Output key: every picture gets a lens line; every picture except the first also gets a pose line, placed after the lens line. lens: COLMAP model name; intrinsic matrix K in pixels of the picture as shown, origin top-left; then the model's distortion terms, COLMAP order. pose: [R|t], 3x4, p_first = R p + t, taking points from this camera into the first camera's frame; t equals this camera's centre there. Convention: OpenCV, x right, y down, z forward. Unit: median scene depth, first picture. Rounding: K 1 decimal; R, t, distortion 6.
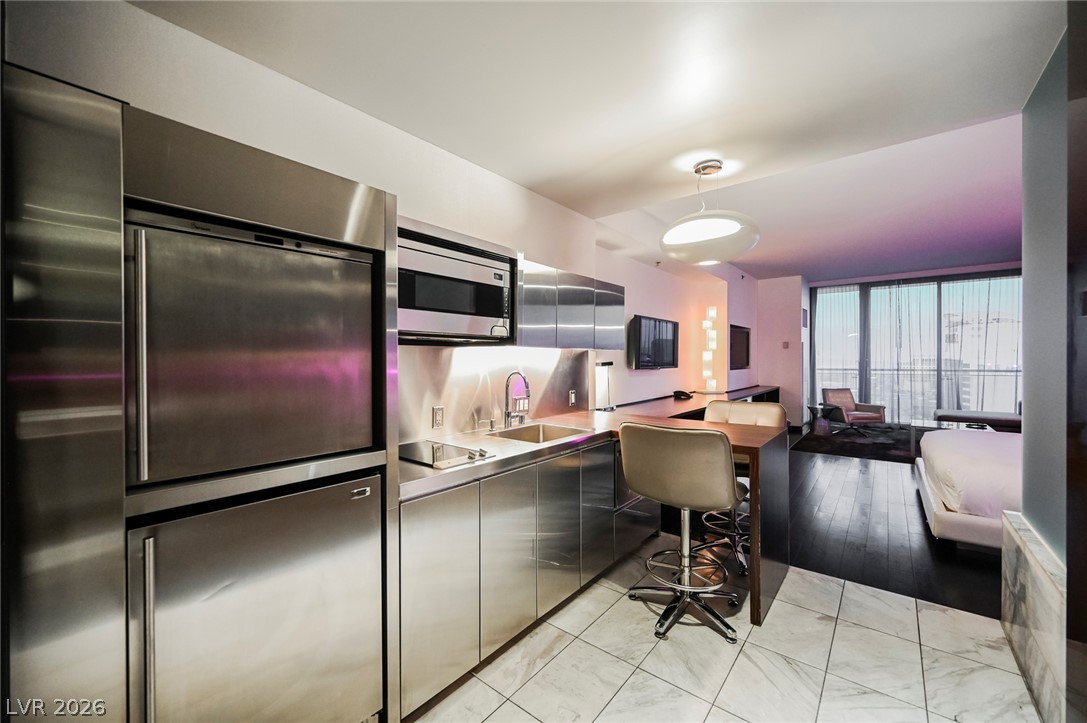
lens RADIAL K [[426.9, 0, 543.5], [0, 426.9, 361.5], [0, 0, 1]] dist [0.001339, 0.000309]
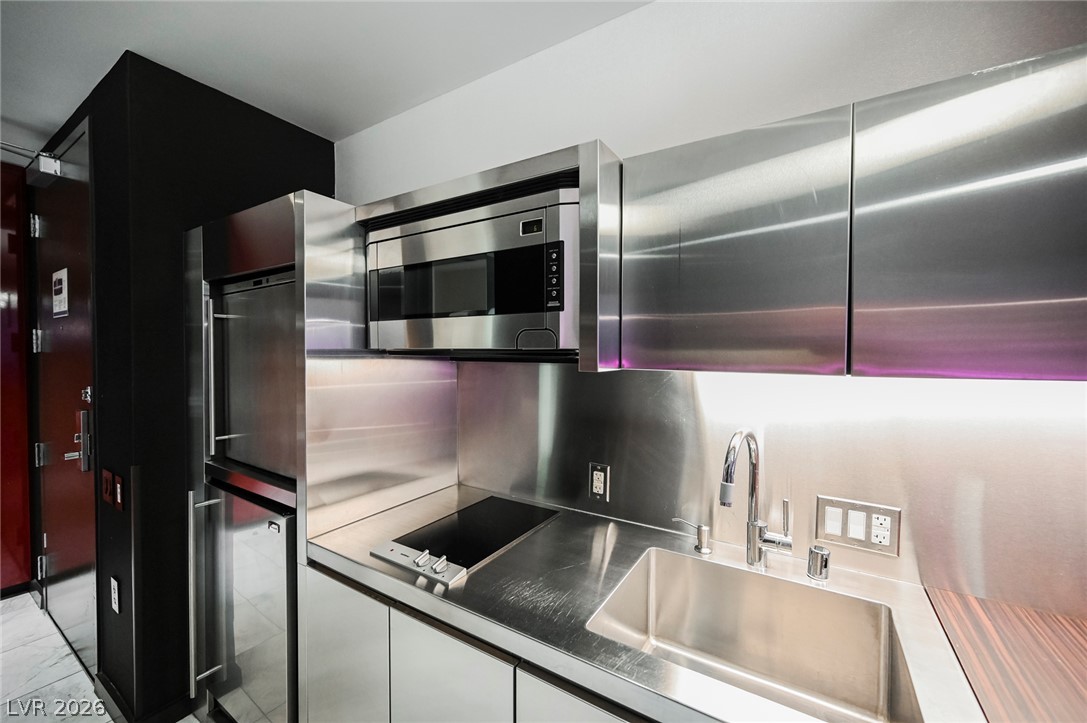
lens RADIAL K [[426.9, 0, 543.5], [0, 426.9, 361.5], [0, 0, 1]] dist [0.001339, 0.000309]
pose [[0.123171, 0.029753, -0.991939, 0.352785], [-0.011885, 0.999523, 0.028505, -0.057708], [0.992314, 0.008279, 0.123465, 0.902299]]
